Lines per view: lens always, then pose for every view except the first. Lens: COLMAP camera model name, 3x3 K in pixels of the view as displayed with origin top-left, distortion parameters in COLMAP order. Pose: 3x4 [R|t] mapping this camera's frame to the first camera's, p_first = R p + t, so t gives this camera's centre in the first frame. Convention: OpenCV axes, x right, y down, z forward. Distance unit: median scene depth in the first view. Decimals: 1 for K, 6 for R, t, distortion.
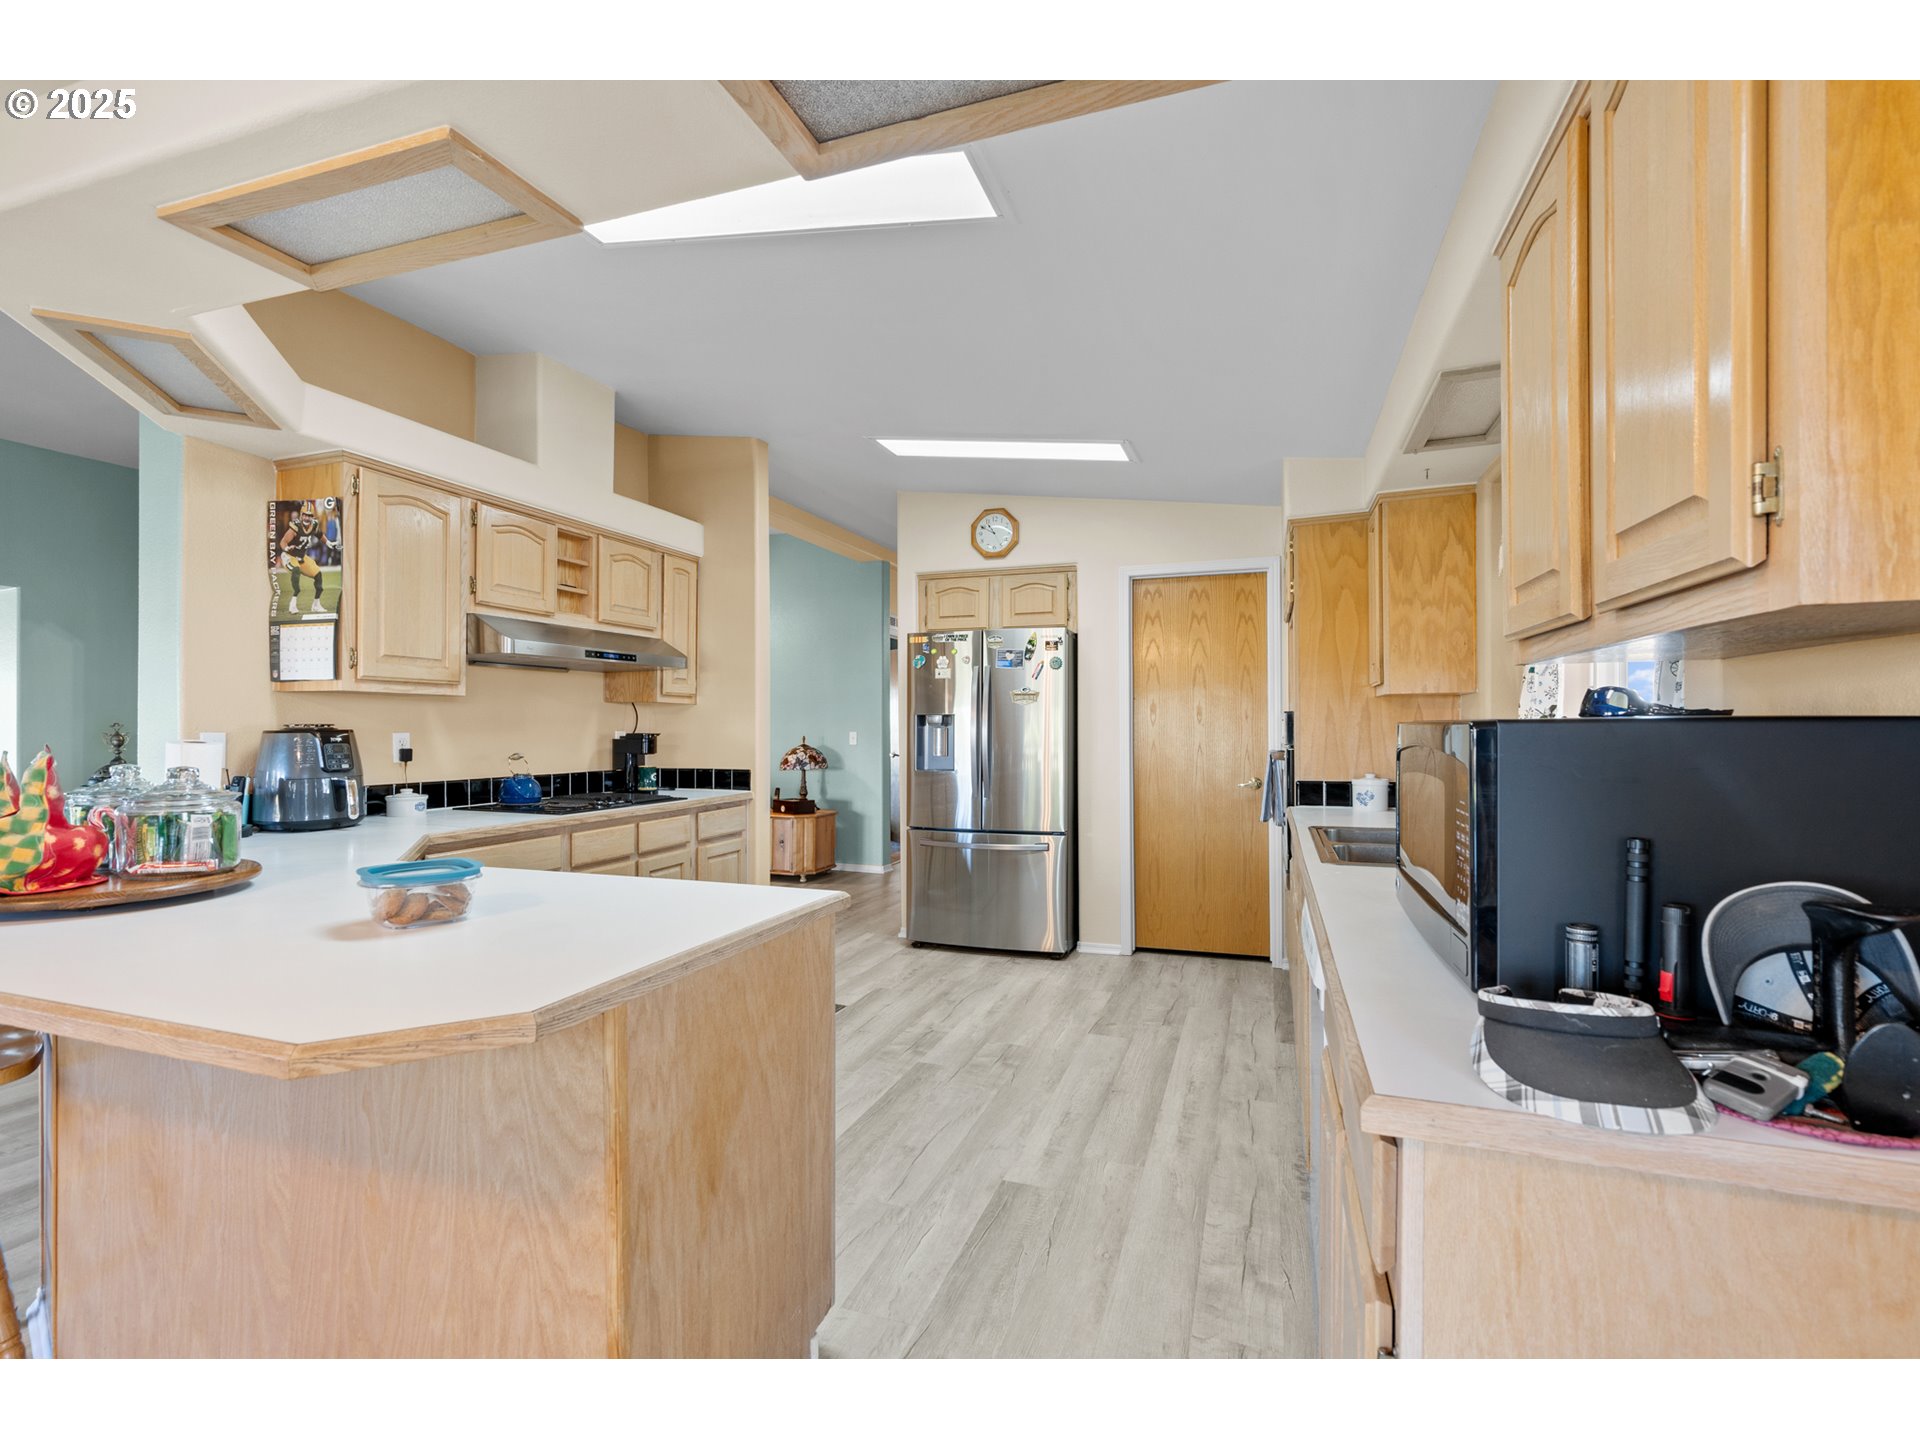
lens RADIAL K [[874.7, 0, 958.2], [0, 874.7, 726.2], [0, 0, 1]] dist [-0.003227, 0.000815]
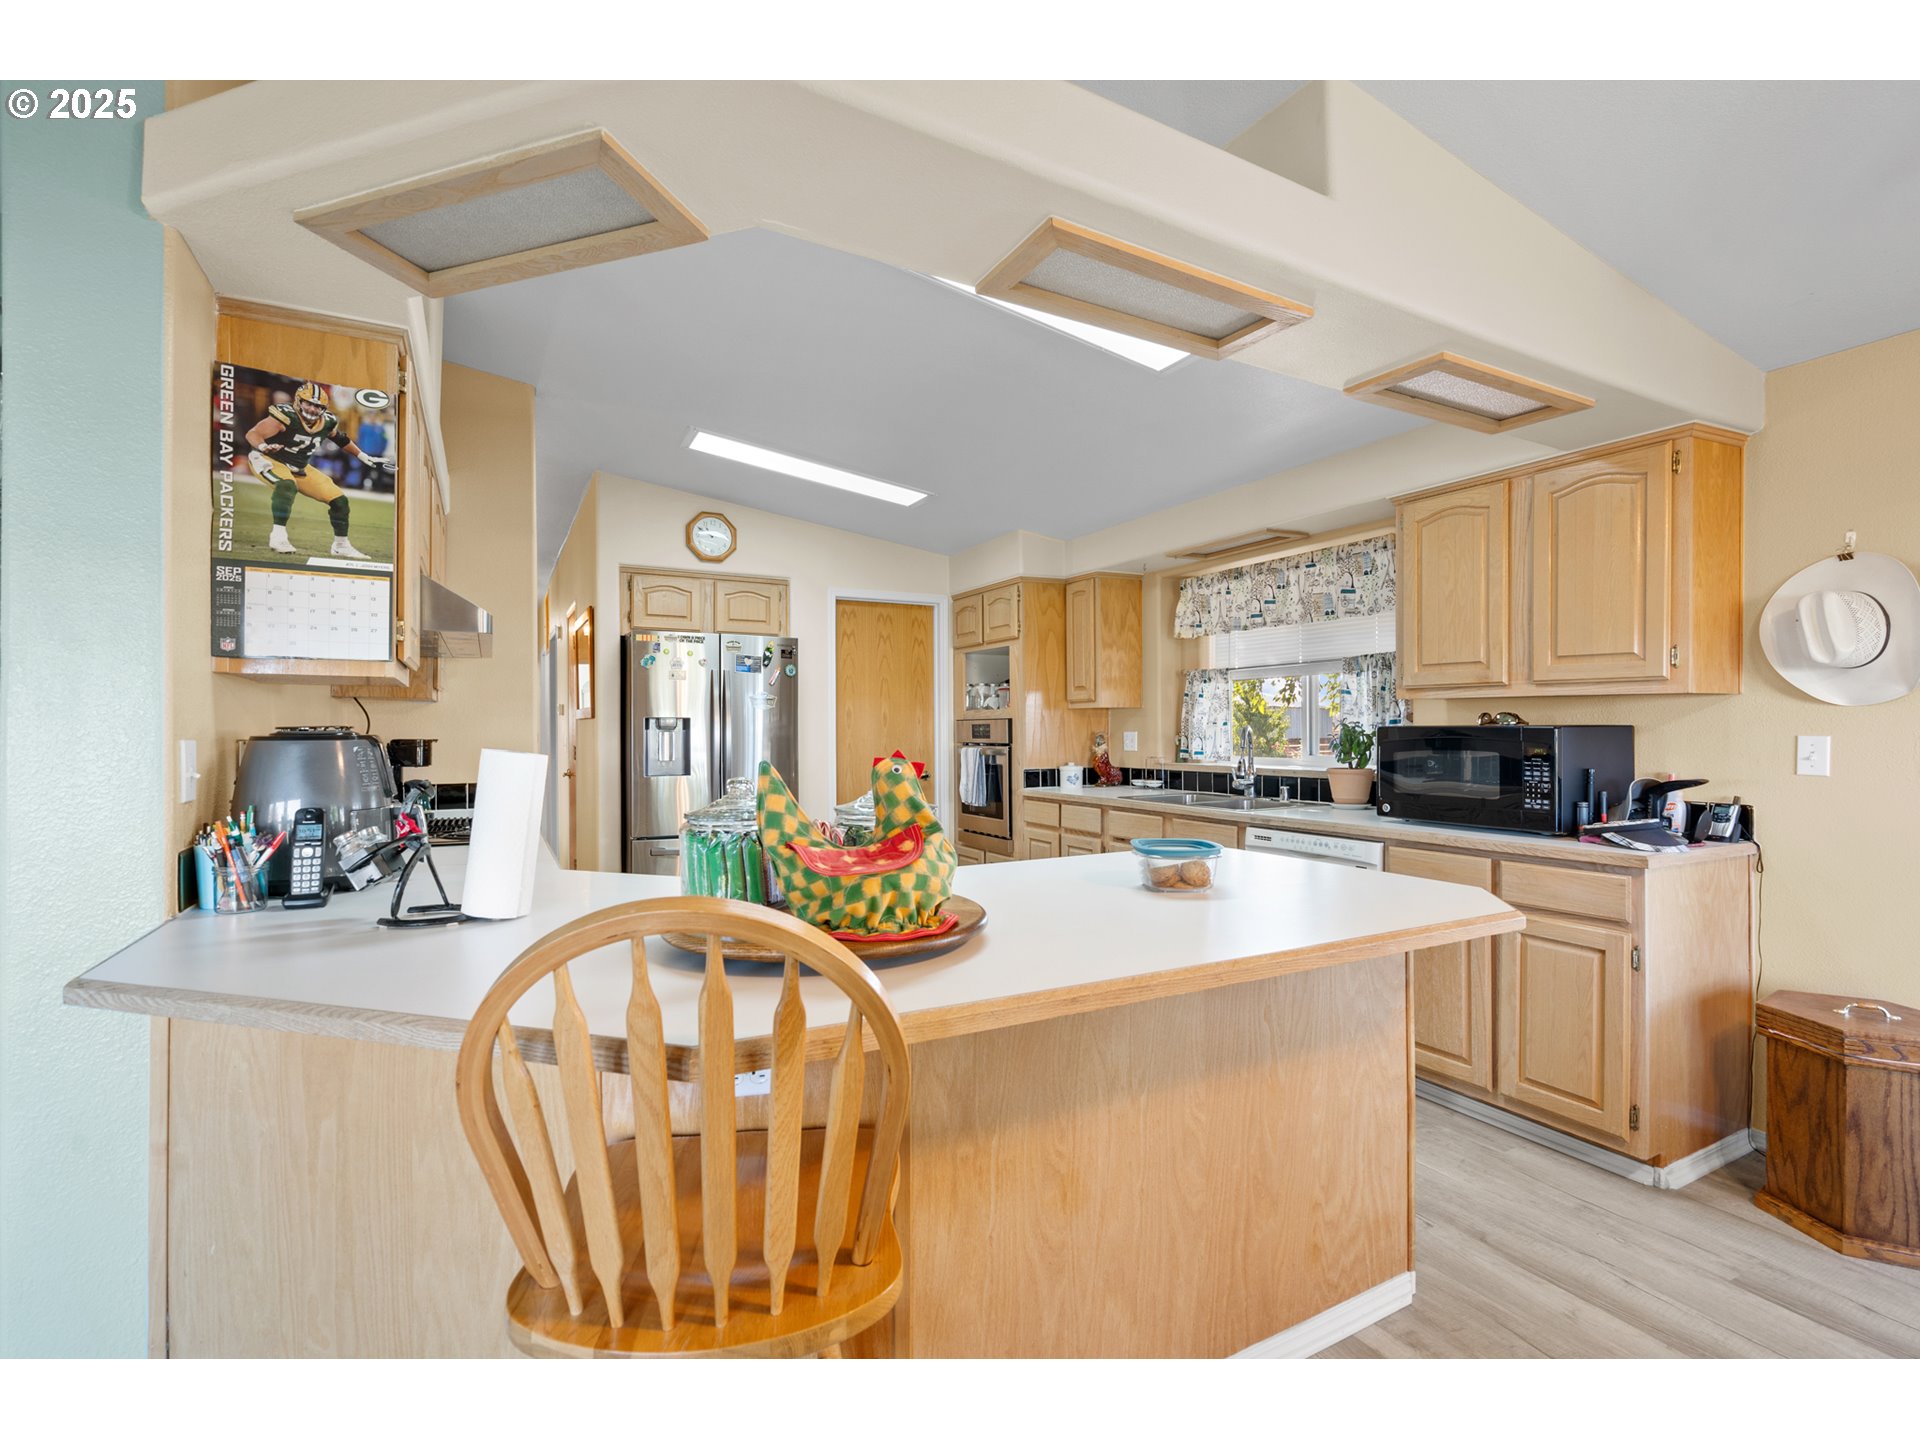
lens RADIAL K [[874.7, 0, 958.2], [0, 874.7, 726.2], [0, 0, 1]] dist [-0.003227, 0.000815]
pose [[0.672865, 0.001866, 0.739763, -0.743309], [0.001389, 0.999992, -0.003785, 0.000555], [-0.739764, 0.003574, 0.672857, 0.172553]]
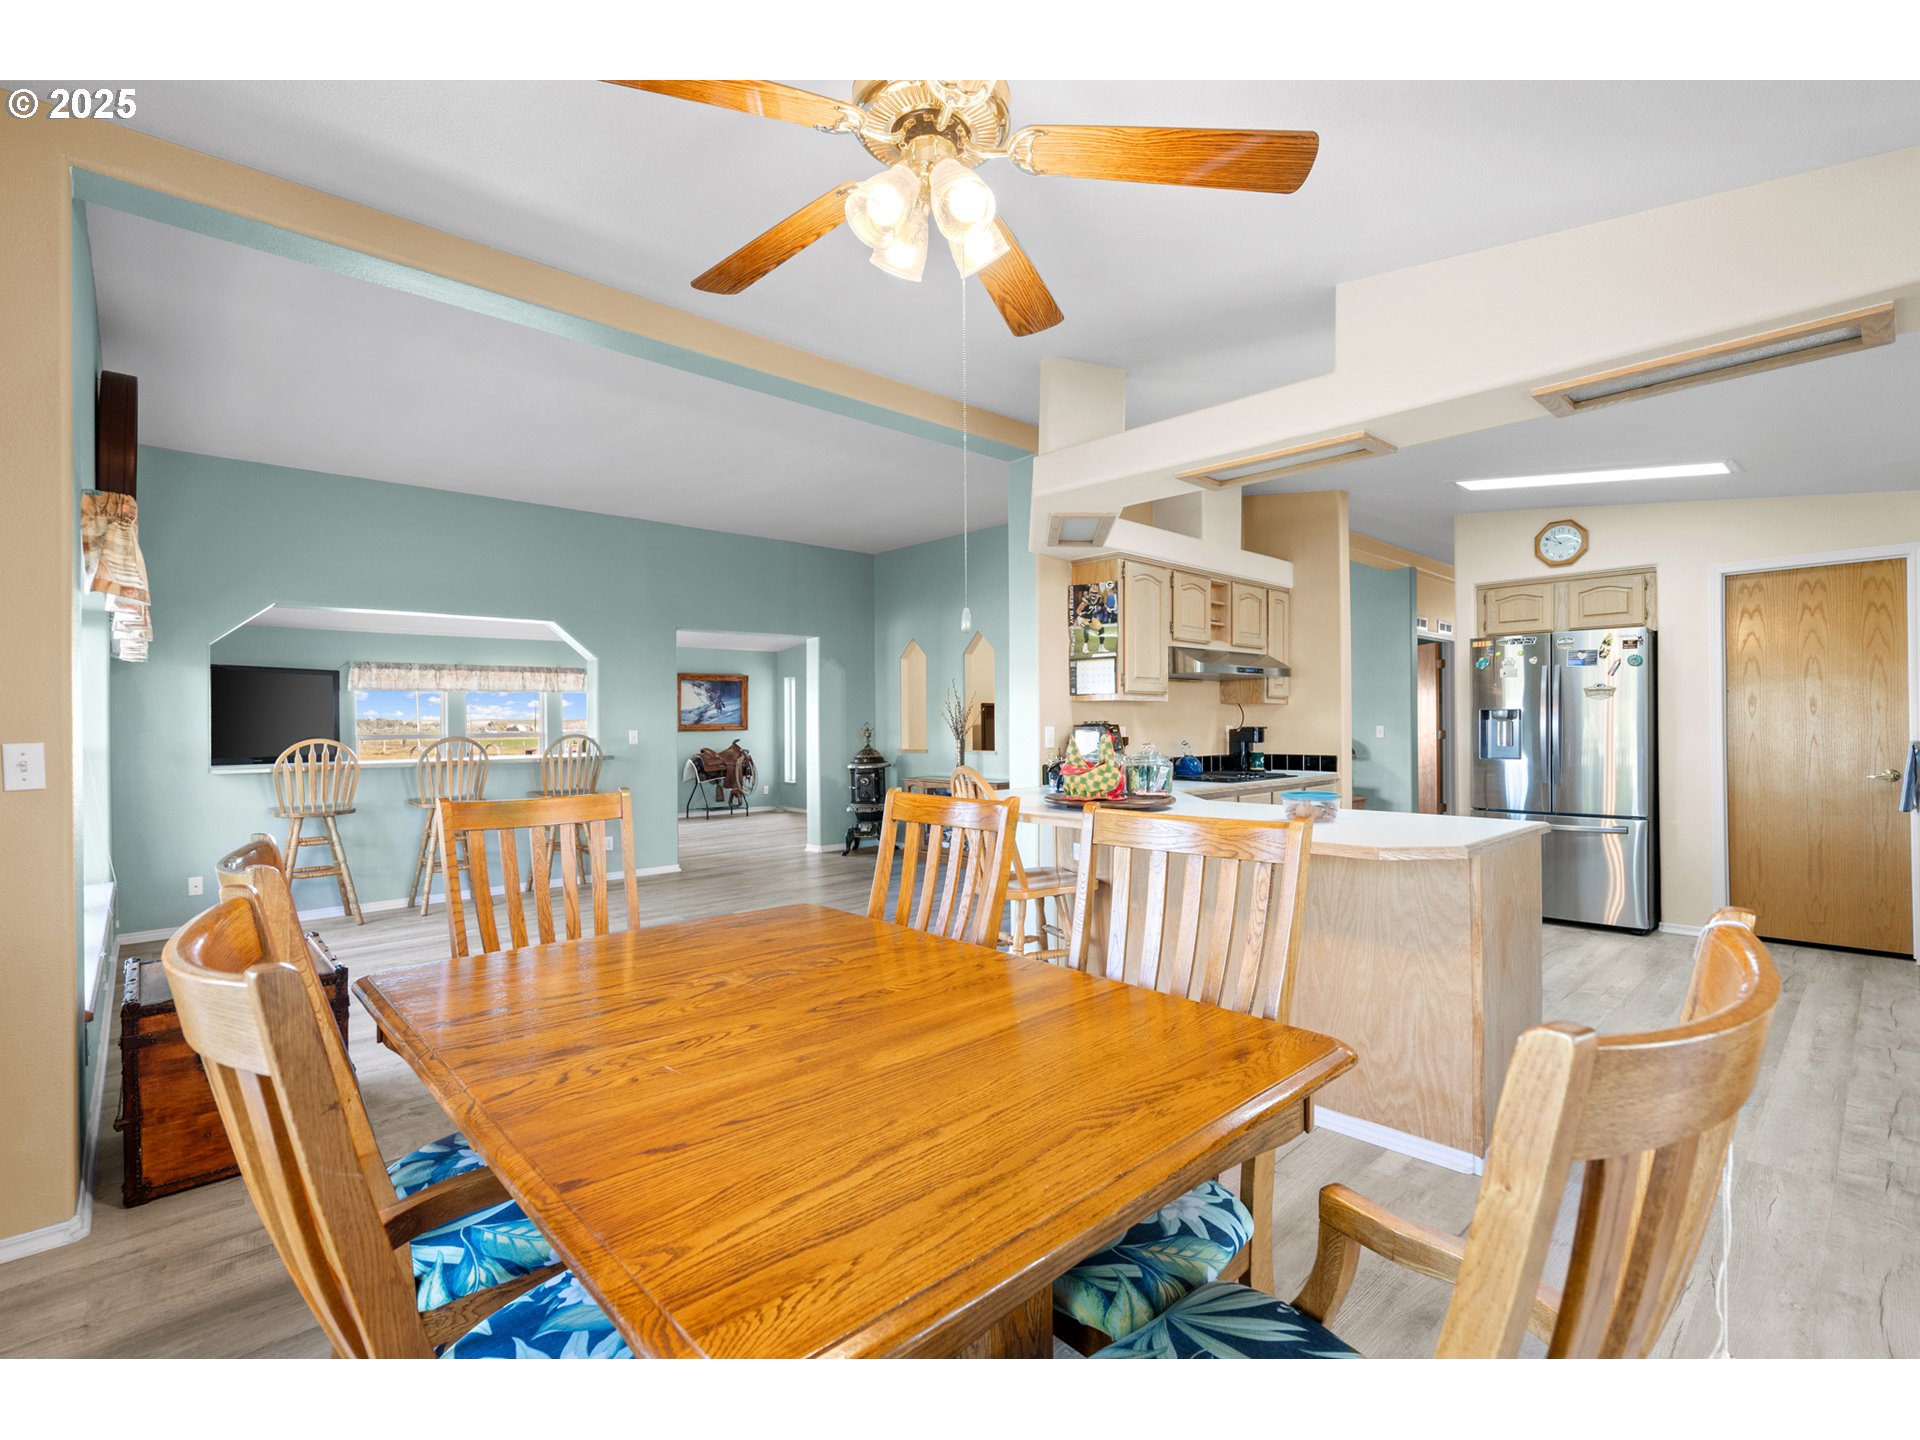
lens RADIAL K [[874.7, 0, 958.2], [0, 874.7, 726.2], [0, 0, 1]] dist [-0.003227, 0.000815]
pose [[0.885221, -0.004936, -0.465144, -0.173626], [0.006413, 0.999978, 0.001592, 0.002684], [0.465126, -0.004392, 0.885234, -0.467151]]
